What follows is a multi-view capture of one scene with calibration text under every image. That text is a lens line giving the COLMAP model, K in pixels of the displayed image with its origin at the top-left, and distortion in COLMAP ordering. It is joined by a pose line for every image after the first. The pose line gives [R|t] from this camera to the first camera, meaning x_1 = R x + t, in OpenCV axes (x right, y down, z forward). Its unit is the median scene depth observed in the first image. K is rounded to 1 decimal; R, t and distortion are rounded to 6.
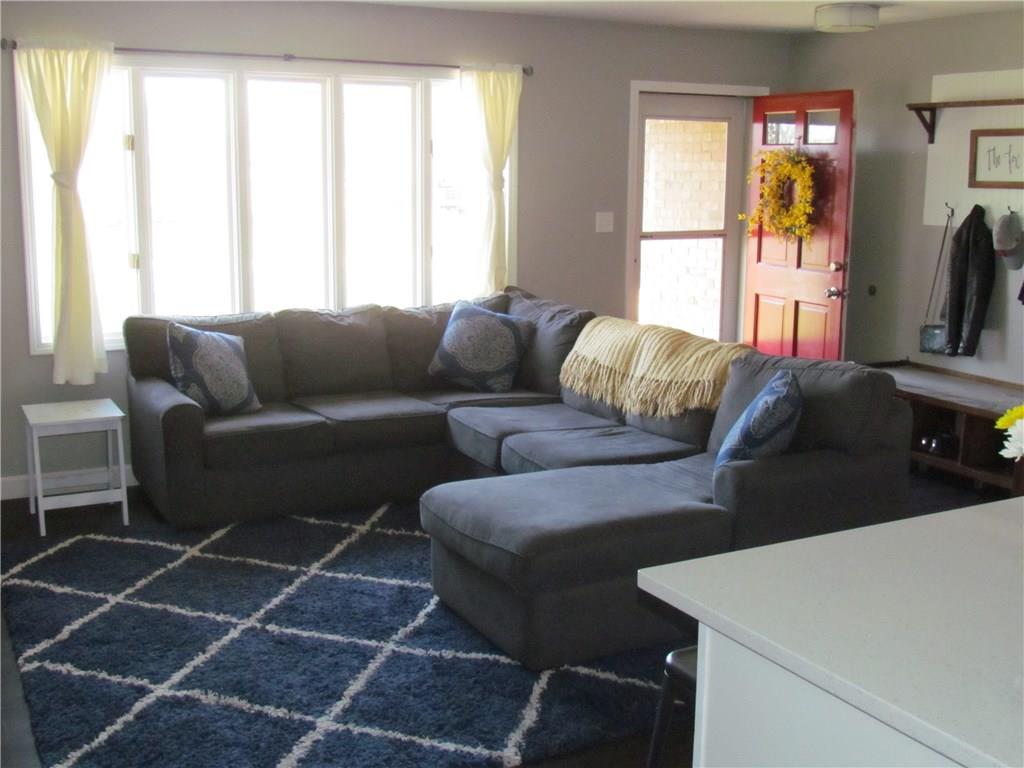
lens RADIAL K [[1188.4, 0, 514.3], [0, 1188.4, 388.8], [0, 0, 1]] dist [-0.008084, 0.000000]
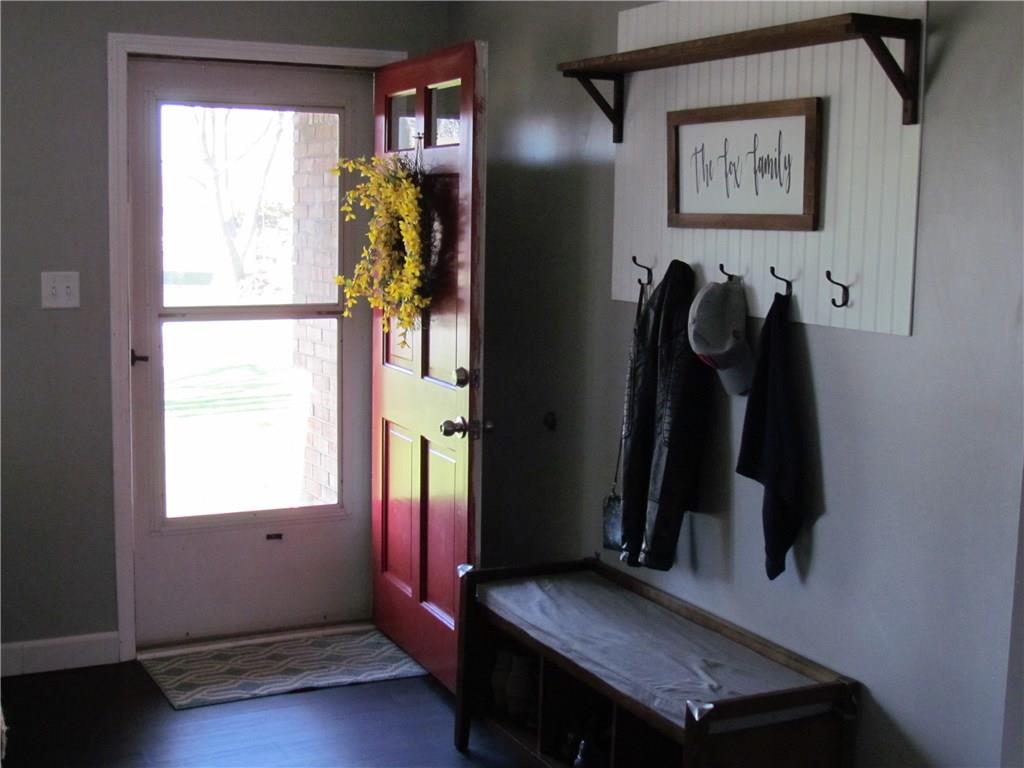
lens RADIAL K [[1356.8, 0, 509.6], [0, 1356.8, 379.6], [0, 0, 1]] dist [-0.046931, 0.000000]
pose [[0.997861, 0.014342, -0.063784, 0.342964], [-0.018669, 0.997526, -0.067773, -0.063952], [0.062654, 0.068819, 0.995660, 0.421269]]
